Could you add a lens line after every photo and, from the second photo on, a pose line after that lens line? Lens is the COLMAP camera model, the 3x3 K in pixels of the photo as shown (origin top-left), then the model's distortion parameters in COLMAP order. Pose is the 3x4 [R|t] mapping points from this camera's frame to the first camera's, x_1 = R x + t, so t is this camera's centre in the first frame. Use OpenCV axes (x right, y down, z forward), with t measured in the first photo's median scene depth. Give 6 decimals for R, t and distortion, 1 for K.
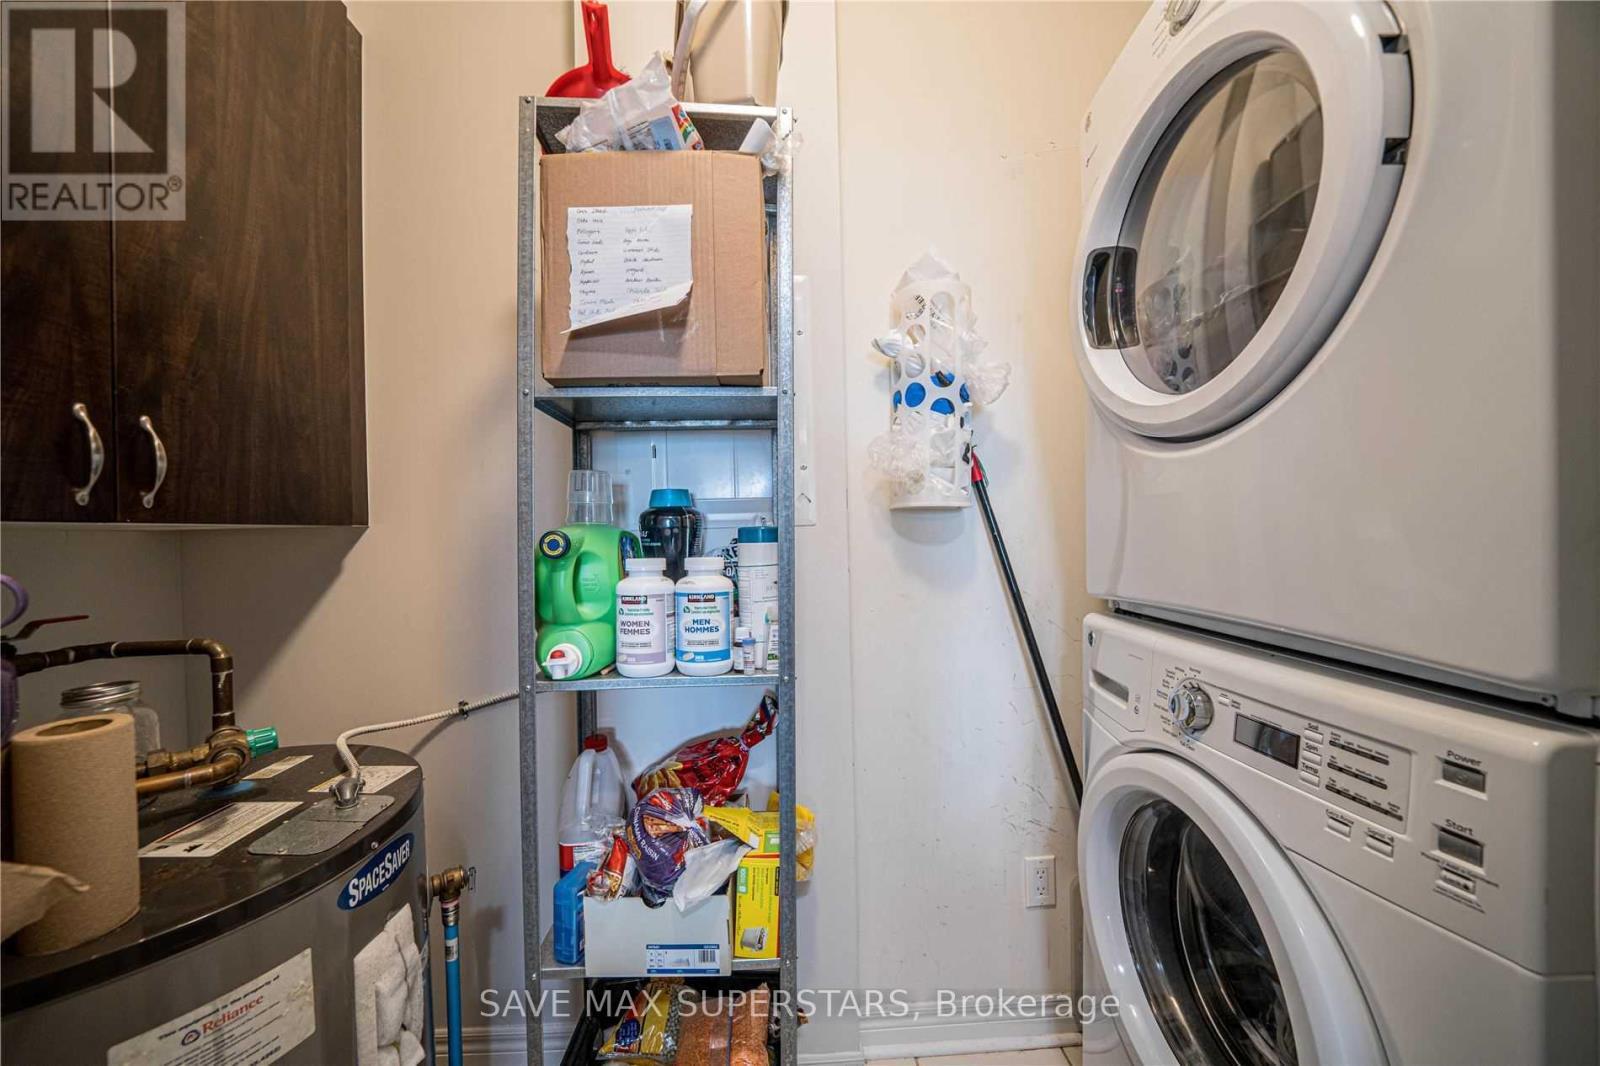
lens RADIAL K [[556.1, 0, 807.0], [0, 556.1, 540.2], [0, 0, 1]] dist [-0.027428, 0.003267]
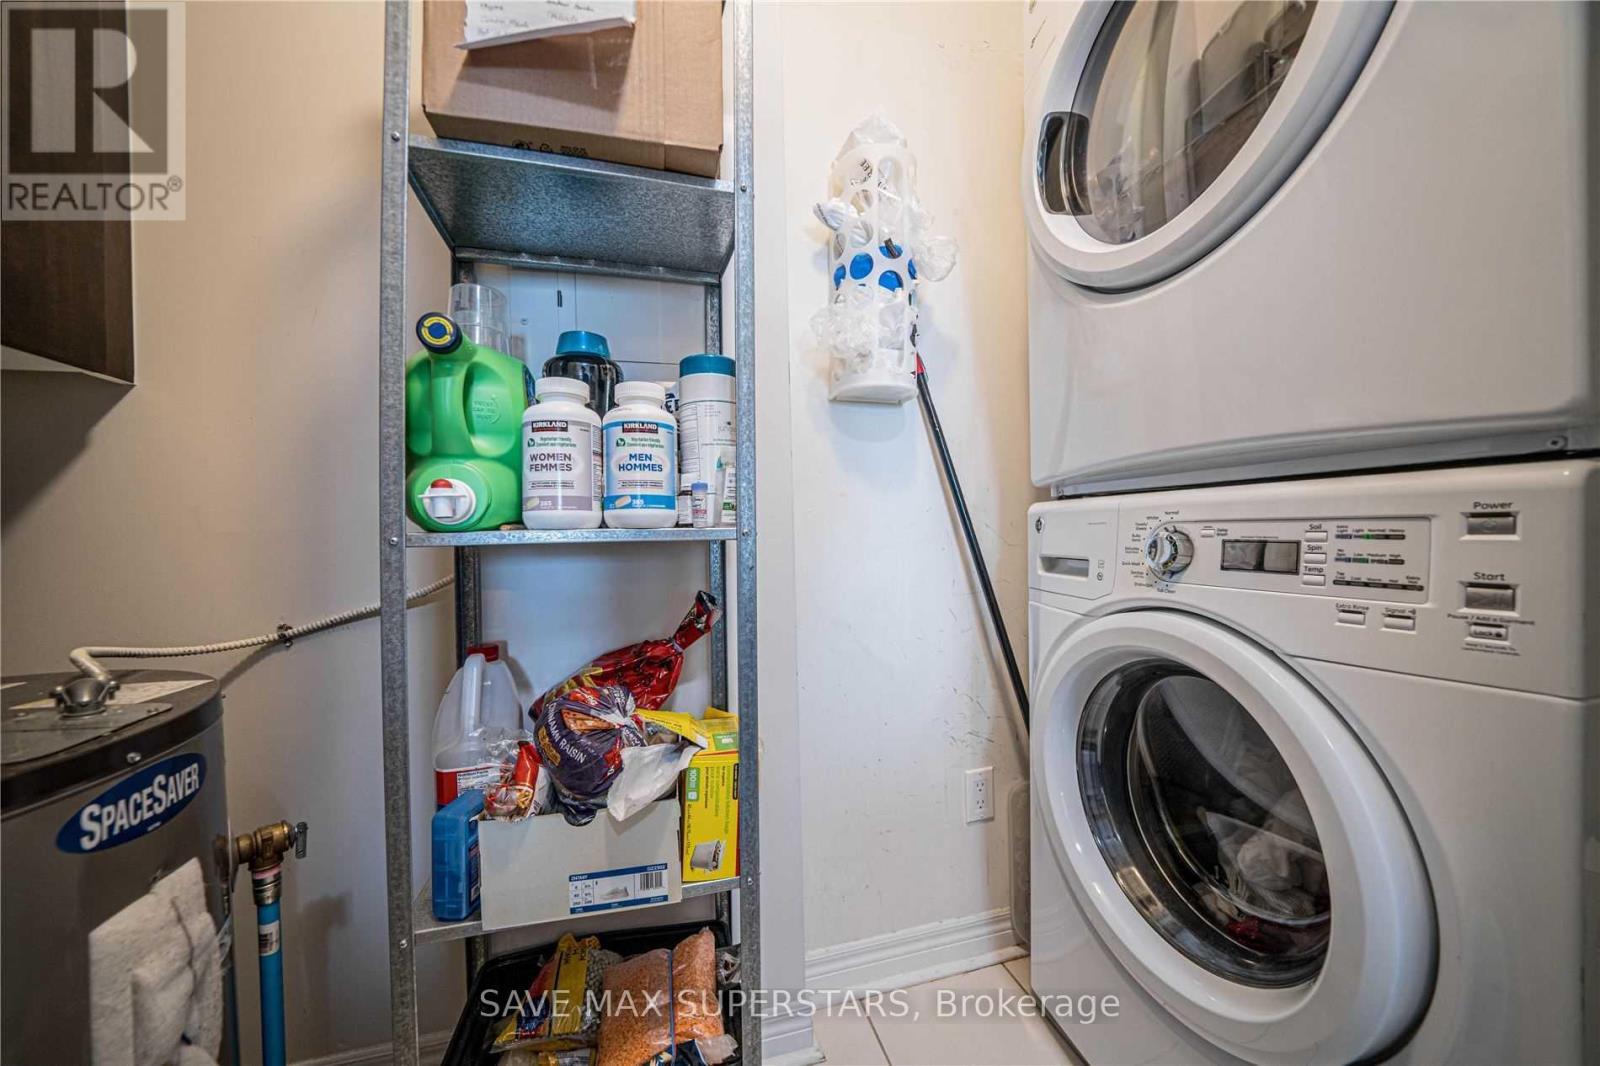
lens RADIAL K [[556.1, 0, 810.5], [0, 556.1, 532.4], [0, 0, 1]] dist [-0.027428, 0.003267]
pose [[0.976118, -0.004085, 0.217205, -0.124310], [0.005236, 0.999975, -0.004726, 0.256623], [-0.217180, 0.005751, 0.976115, 0.172554]]
